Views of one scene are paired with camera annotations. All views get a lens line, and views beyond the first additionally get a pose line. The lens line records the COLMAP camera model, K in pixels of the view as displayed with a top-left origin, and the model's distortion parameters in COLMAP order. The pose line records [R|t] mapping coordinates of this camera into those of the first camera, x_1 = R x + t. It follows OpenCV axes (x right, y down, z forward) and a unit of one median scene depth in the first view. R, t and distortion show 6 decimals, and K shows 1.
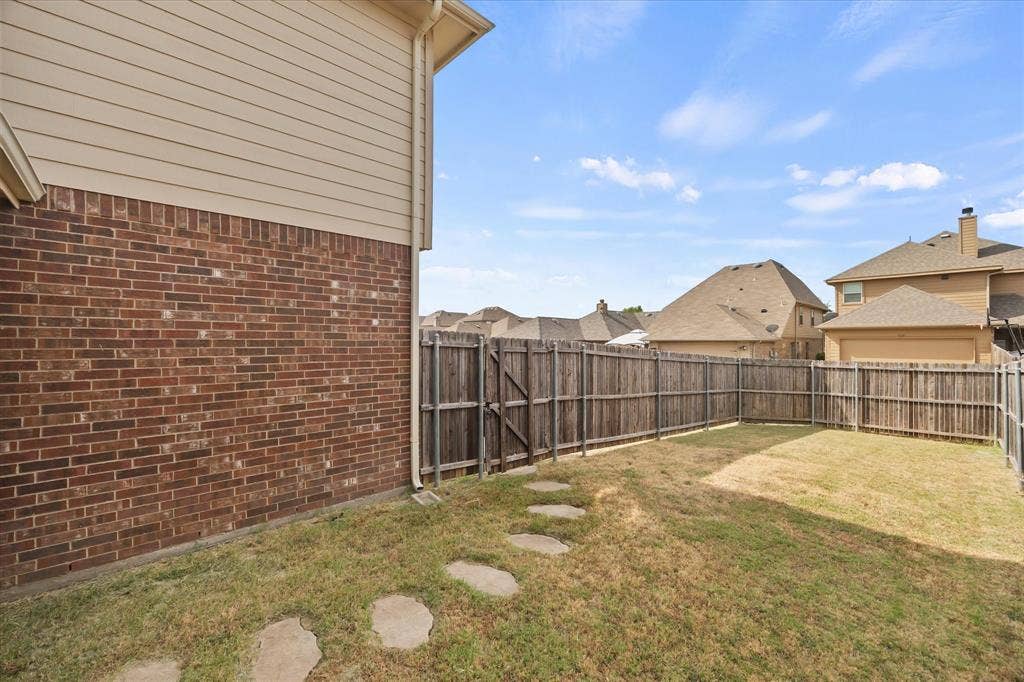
lens RADIAL K [[415.9, 0, 512.0], [0, 415.9, 341.0], [0, 0, 1]] dist [0.002972, 0.000286]
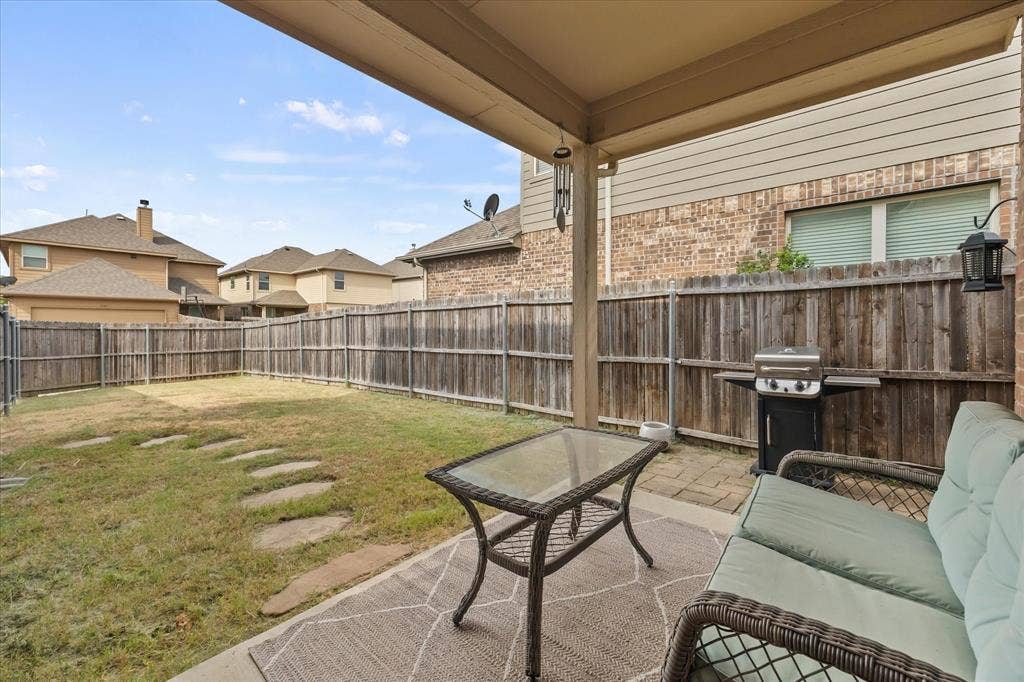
lens RADIAL K [[415.9, 0, 512.0], [0, 415.9, 341.0], [0, 0, 1]] dist [0.002972, 0.000286]
pose [[-0.050045, -0.042050, 0.997861, -0.347423], [-0.013747, 0.999048, 0.041411, 0.034851], [-0.998652, -0.011645, -0.050575, 0.051387]]
